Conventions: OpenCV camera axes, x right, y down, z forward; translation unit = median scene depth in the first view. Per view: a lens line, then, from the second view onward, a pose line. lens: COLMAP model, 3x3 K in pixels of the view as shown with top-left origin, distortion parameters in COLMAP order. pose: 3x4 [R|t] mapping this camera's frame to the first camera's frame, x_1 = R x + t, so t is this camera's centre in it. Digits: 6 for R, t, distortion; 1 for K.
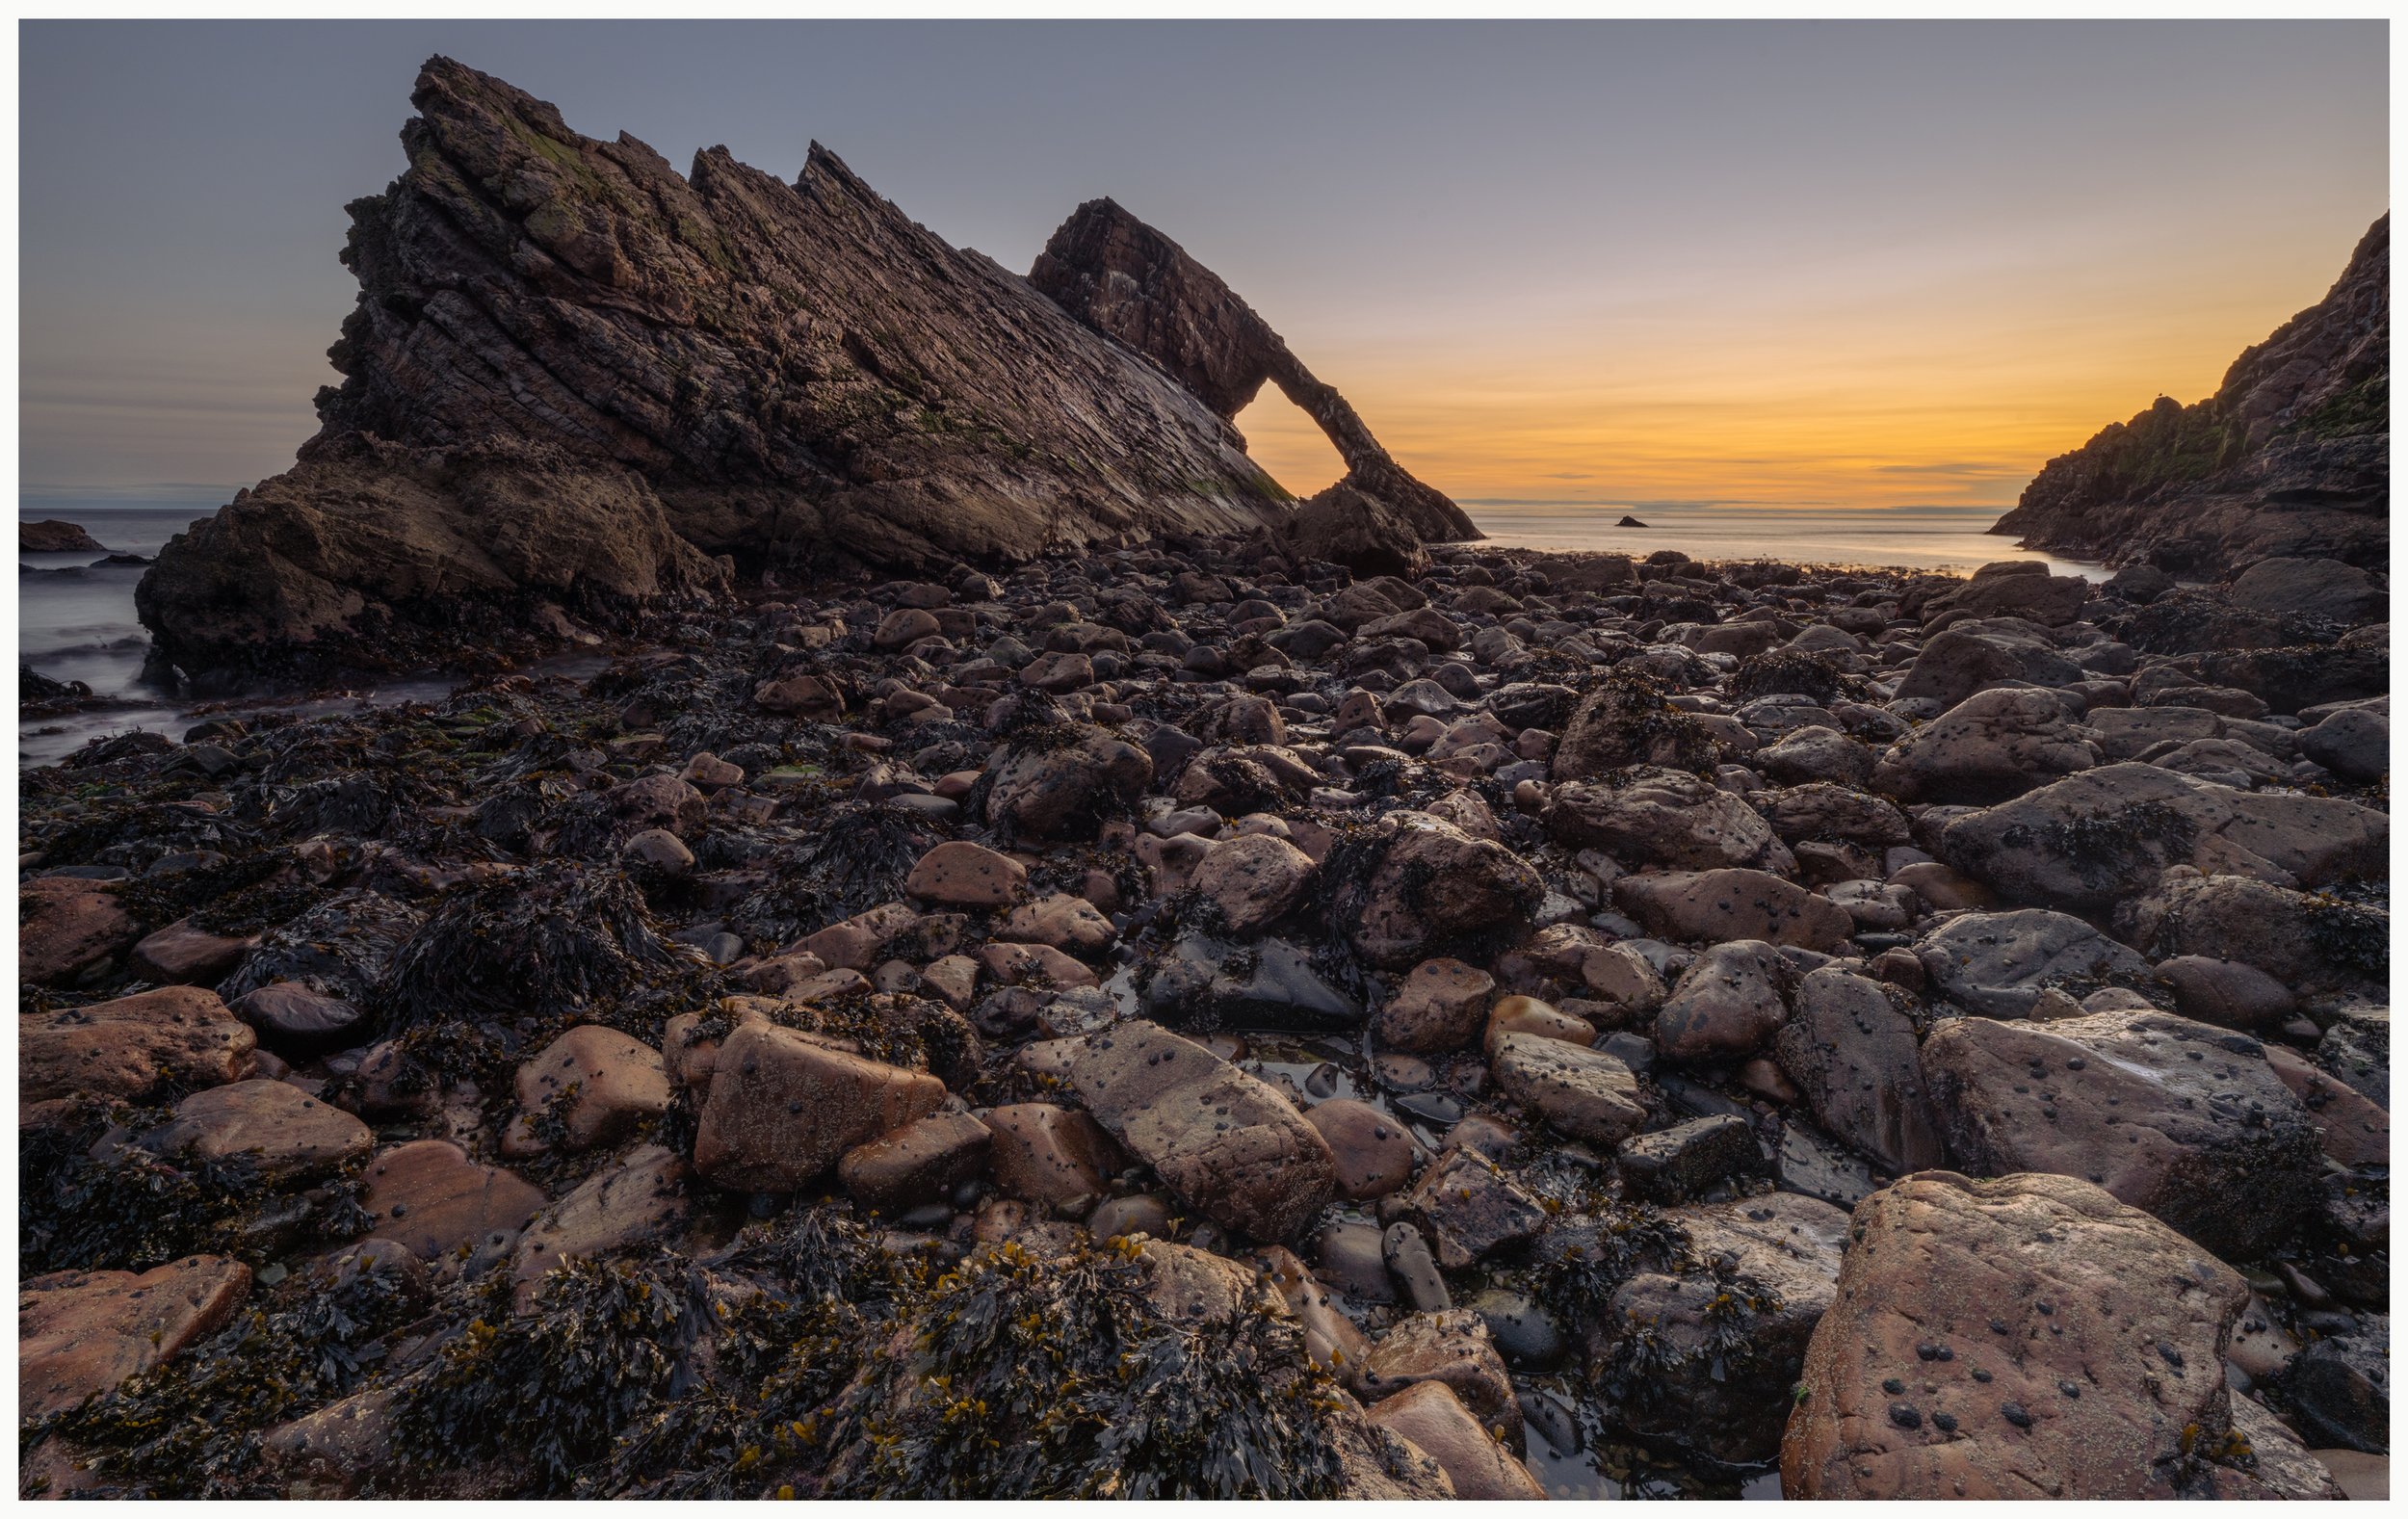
lens RADIAL K [[1018.4, 0, 1204.1], [0, 1018.4, 717.5], [0, 0, 1]] dist [-0.000501, 0.000077]
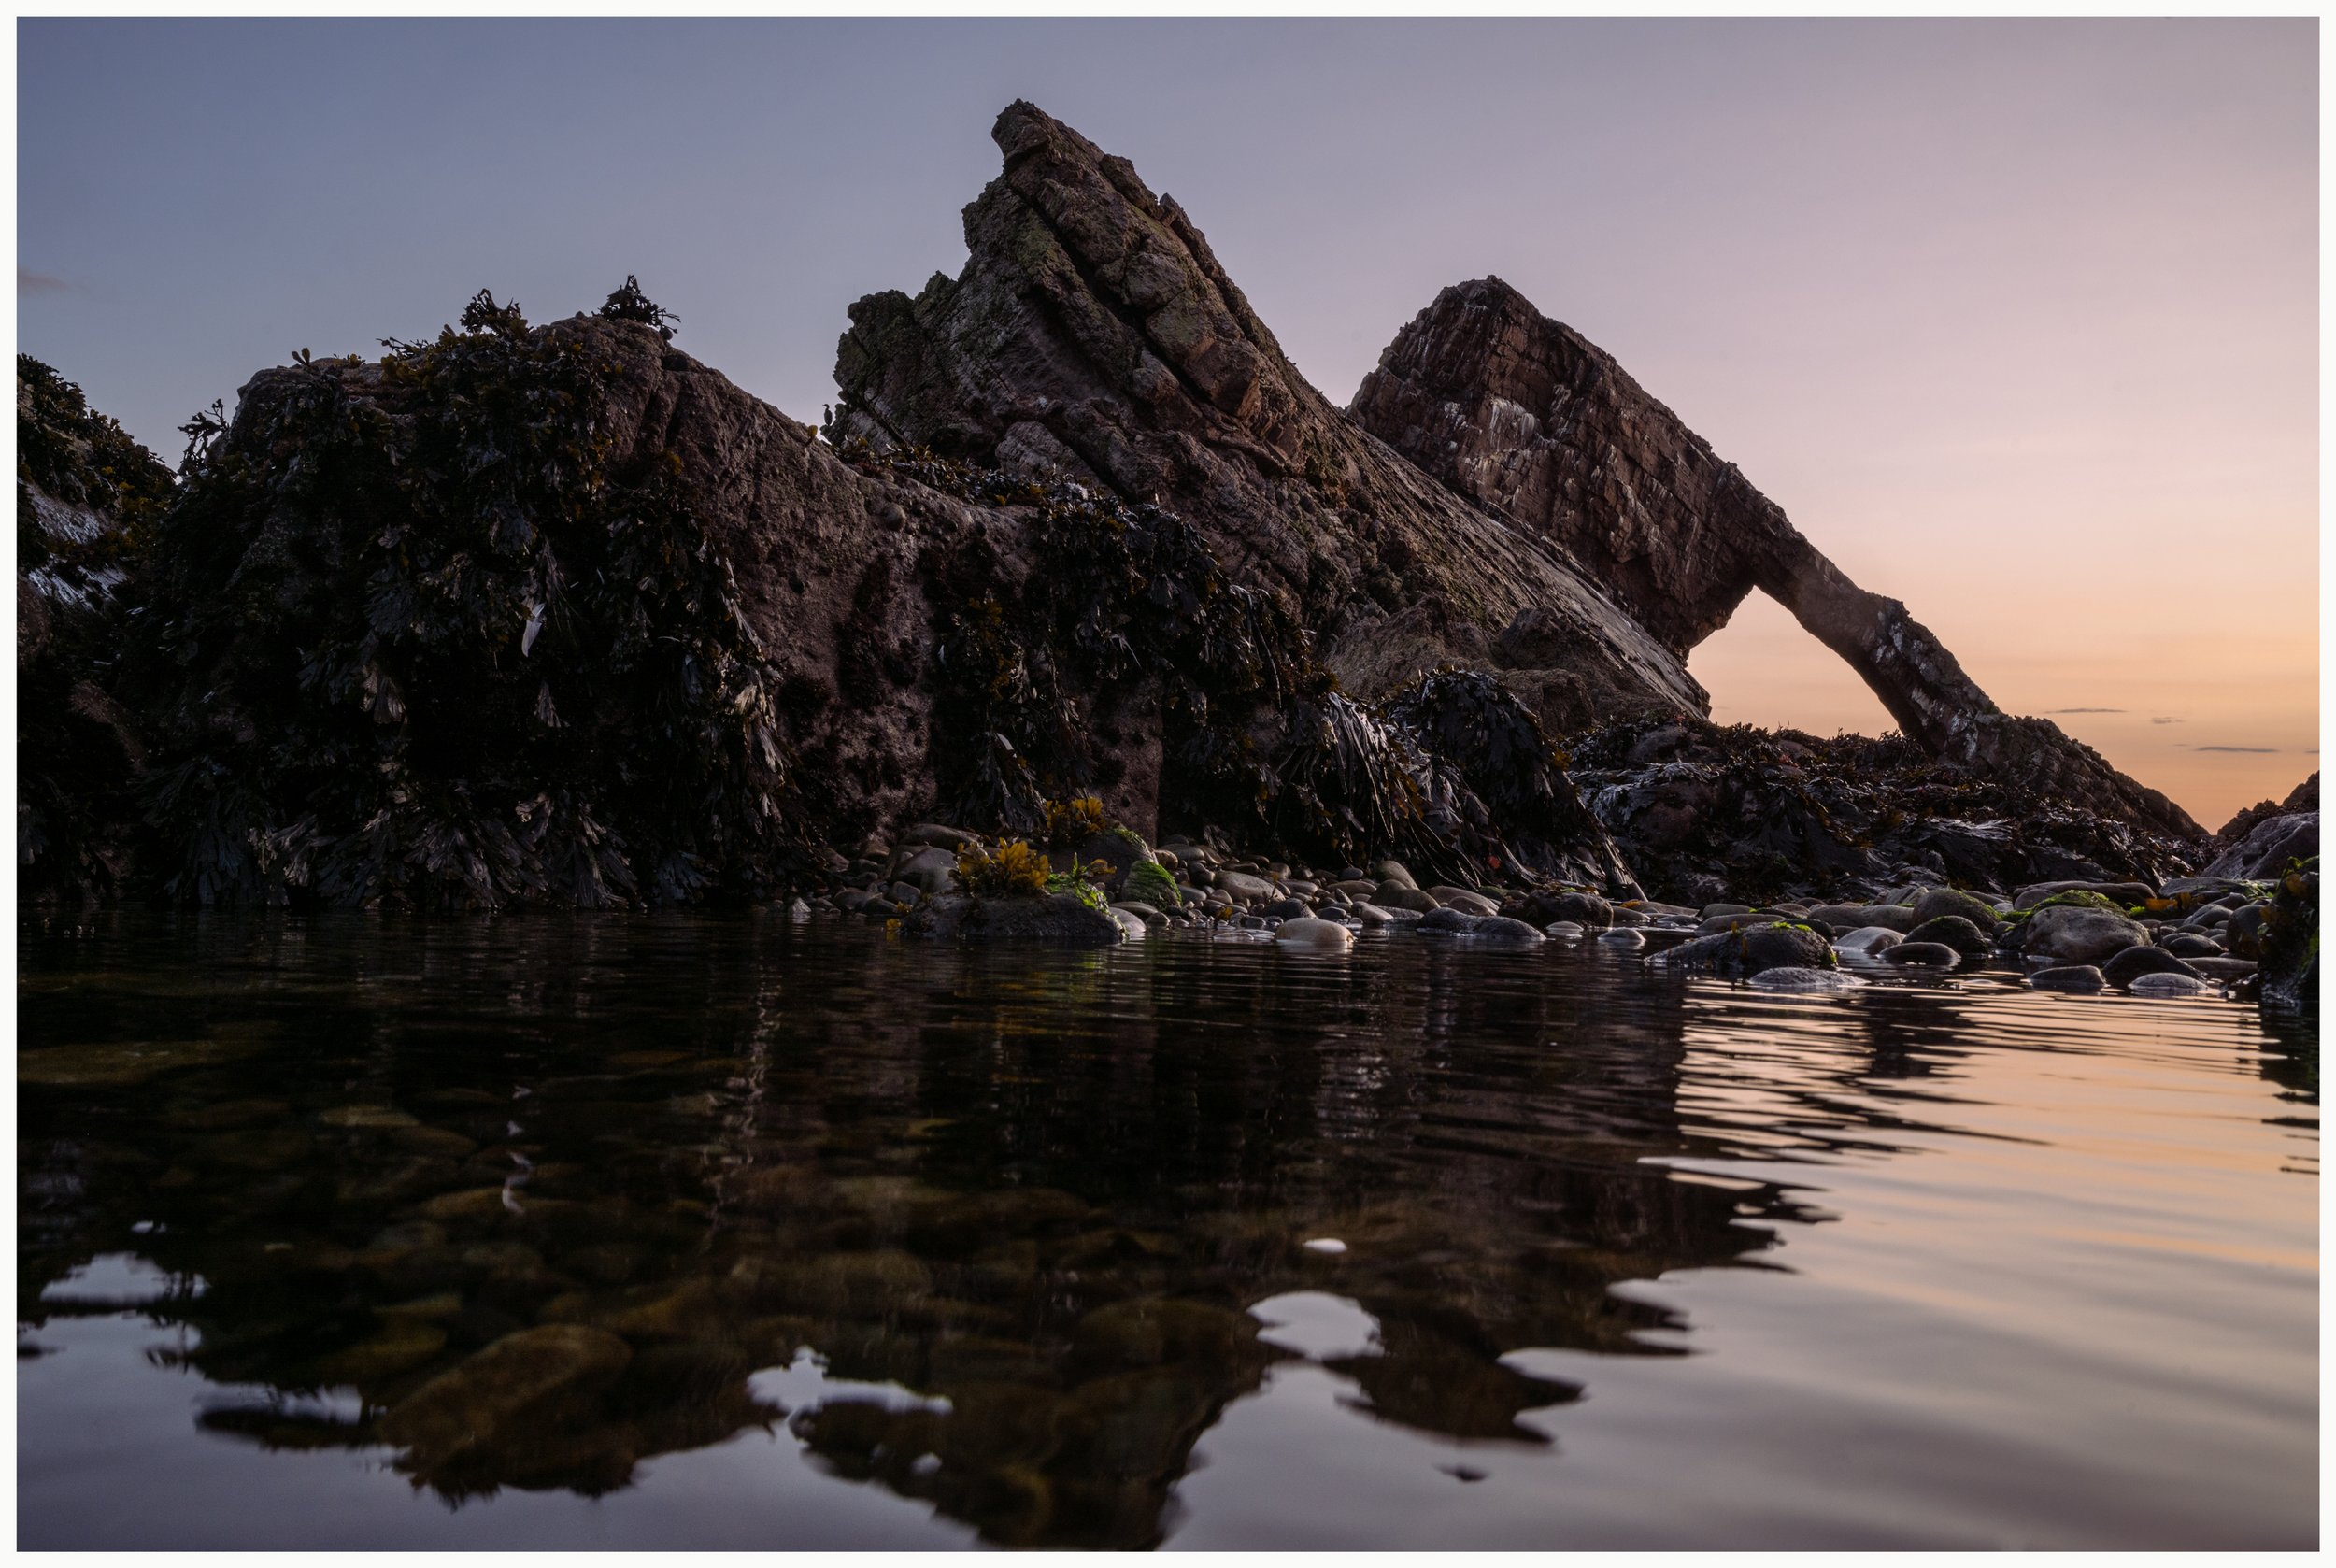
lens RADIAL K [[2067.7, 0, 1152.8], [0, 2067.7, 774.0], [0, 0, 1]] dist [-0.002444, 0.002163]
pose [[0.993033, 0.013929, -0.117008, -0.397352], [-0.040901, 0.971995, -0.231413, 0.083340], [0.110508, 0.234587, 0.965794, -0.176948]]
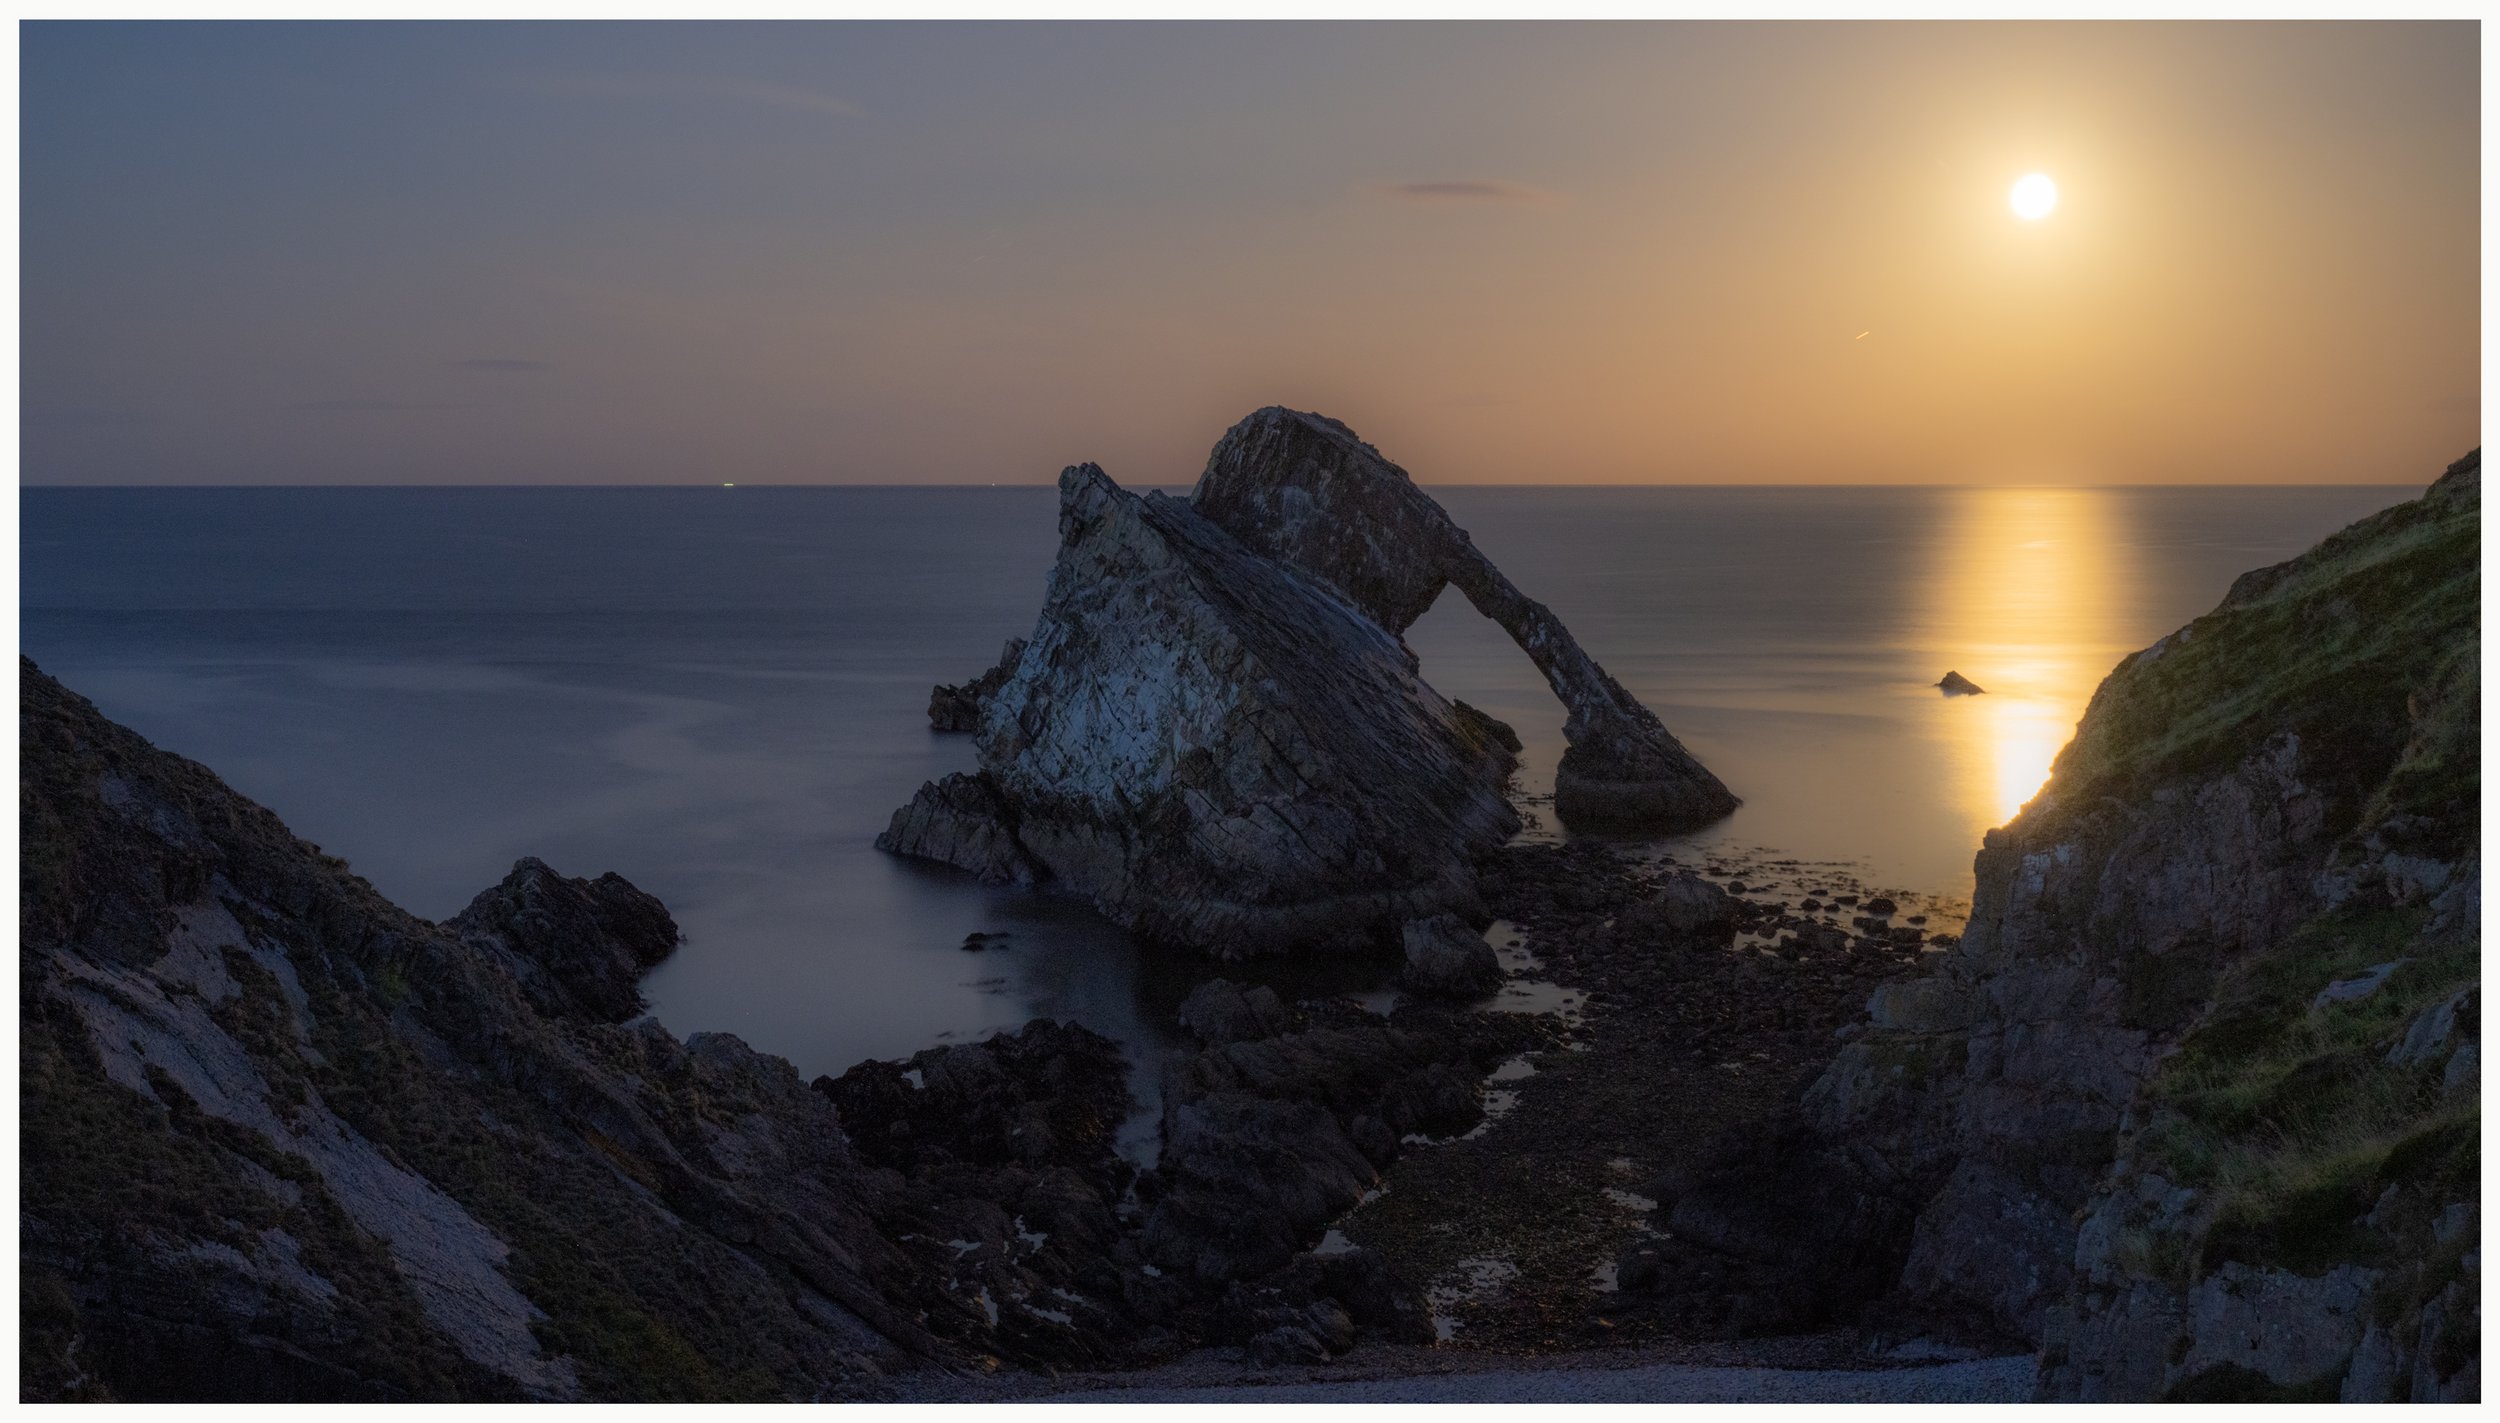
lens RADIAL K [[2921.0, 0, 1263.2], [0, 2921.0, 578.3], [0, 0, 1]] dist [-0.017937, -0.008268]
pose [[0.991936, -0.009779, 0.126363, -1.147233], [0.030671, 0.985906, -0.164464, 0.065026], [-0.122974, 0.167013, 0.978256, -3.668522]]
